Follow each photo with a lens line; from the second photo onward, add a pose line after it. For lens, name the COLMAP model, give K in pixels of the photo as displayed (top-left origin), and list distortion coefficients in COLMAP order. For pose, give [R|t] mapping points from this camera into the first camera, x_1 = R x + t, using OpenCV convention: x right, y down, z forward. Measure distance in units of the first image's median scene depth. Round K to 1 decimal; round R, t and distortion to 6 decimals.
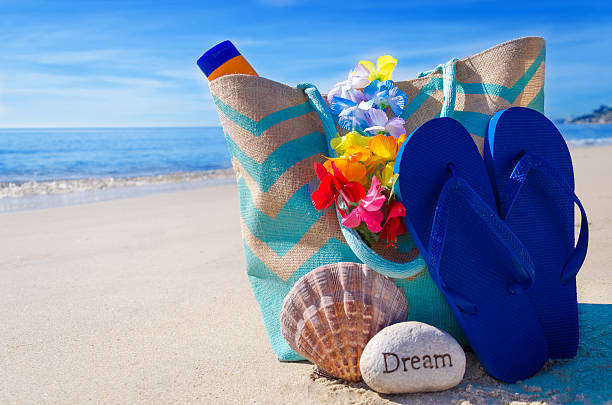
lens RADIAL K [[505.2, 0, 306.0], [0, 505.2, 202.5], [0, 0, 1]] dist [-0.000167, -0.004874]
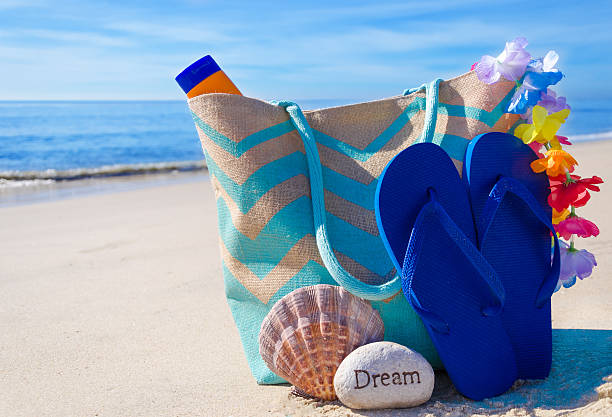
lens RADIAL K [[644.2, 0, 306.0], [0, 644.2, 208.5], [0, 0, 1]] dist [-0.007607, -0.005250]
pose [[0.999946, 0.005530, 0.008800, 0.031038], [-0.005503, 0.999980, -0.003057, -0.030690], [-0.008817, 0.003009, 0.999957, -0.296340]]
